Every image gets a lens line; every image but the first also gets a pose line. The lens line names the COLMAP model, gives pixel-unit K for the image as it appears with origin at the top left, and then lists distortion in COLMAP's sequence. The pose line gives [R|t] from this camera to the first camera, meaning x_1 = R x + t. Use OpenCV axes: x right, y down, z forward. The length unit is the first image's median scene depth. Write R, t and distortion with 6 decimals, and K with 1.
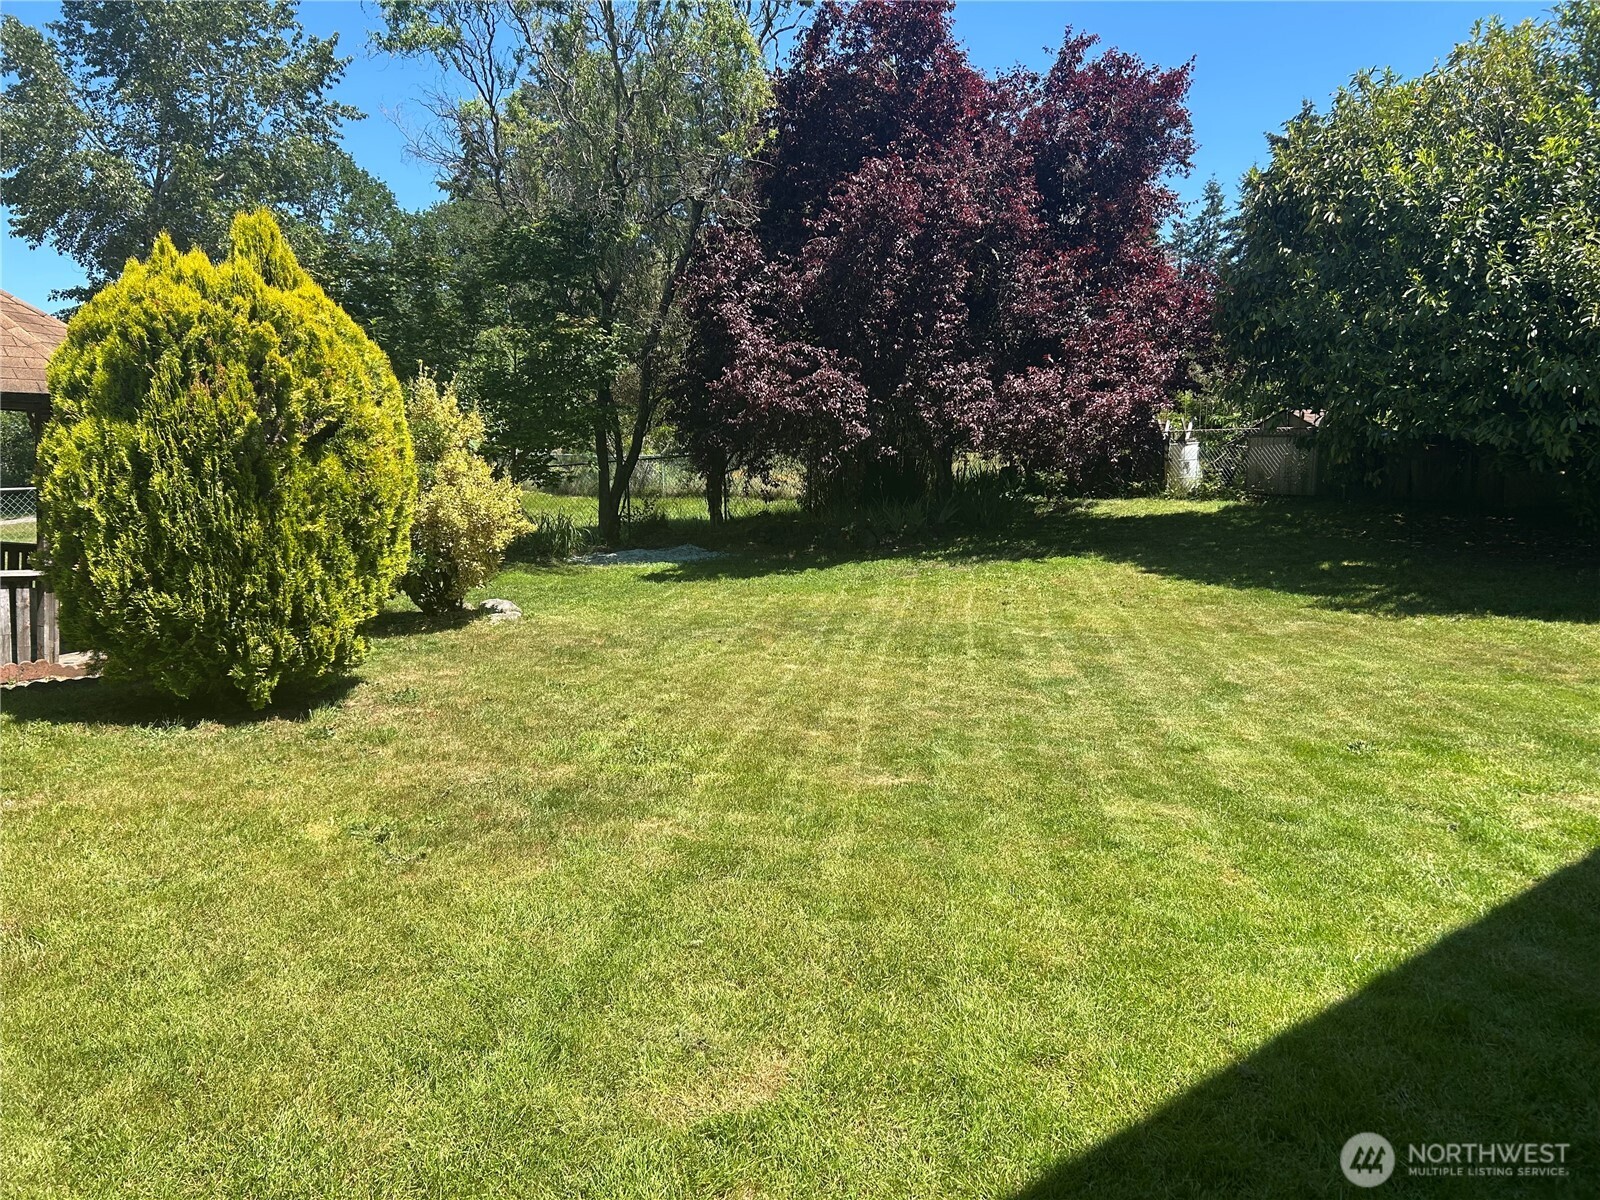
lens RADIAL K [[1209.7, 0, 794.8], [0, 1209.7, 607.7], [0, 0, 1]] dist [0.060681, -0.067094]
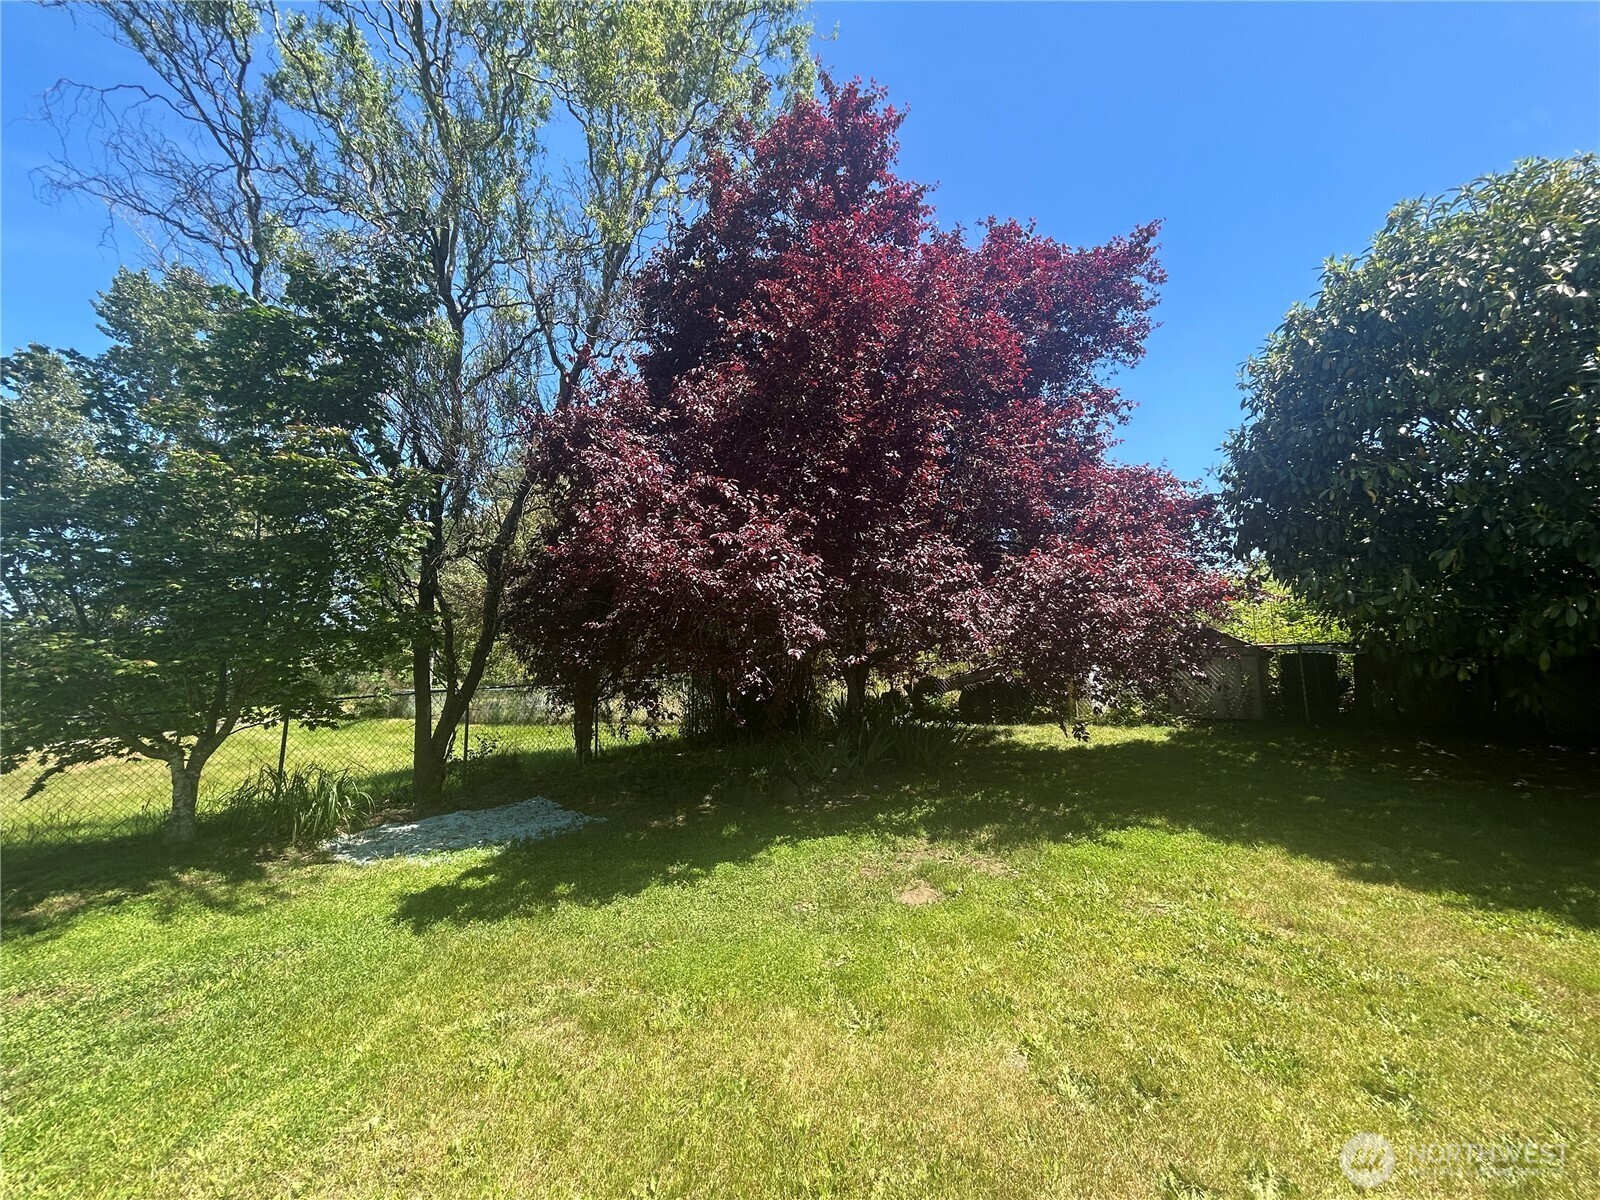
lens RADIAL K [[674.2, 0, 800.0], [0, 674.2, 600.0], [0, 0, 1]] dist [0.000779, 0.000135]
pose [[0.978893, 0.018572, 0.203530, -0.020770], [0.033840, 0.967388, -0.251029, -0.077559], [-0.201554, 0.252617, 0.946340, 0.692727]]
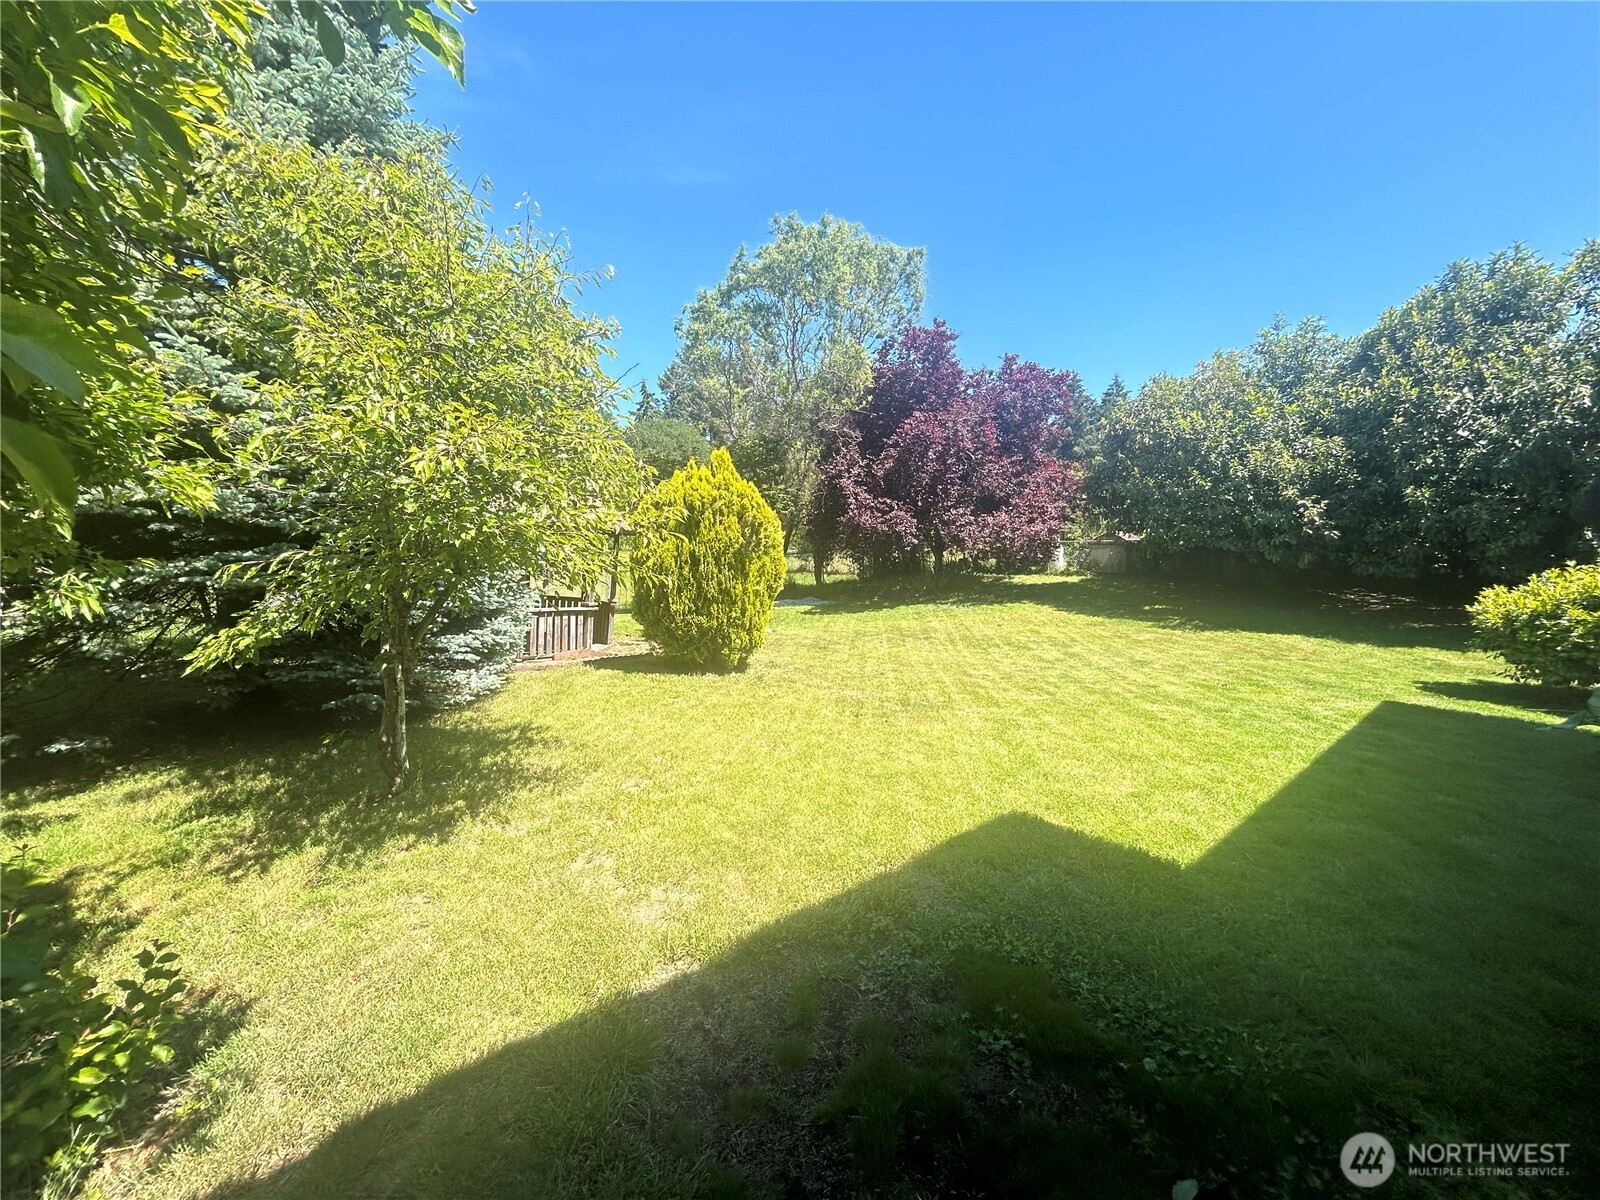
lens RADIAL K [[650.7, 0, 794.7], [0, 650.7, 602.9], [0, 0, 1]] dist [0.001350, 0.000613]
pose [[0.999988, 0.002761, -0.003961, -0.143541], [-0.002937, 0.998980, -0.045053, 0.007655], [0.003832, 0.045064, 0.998977, -0.093240]]
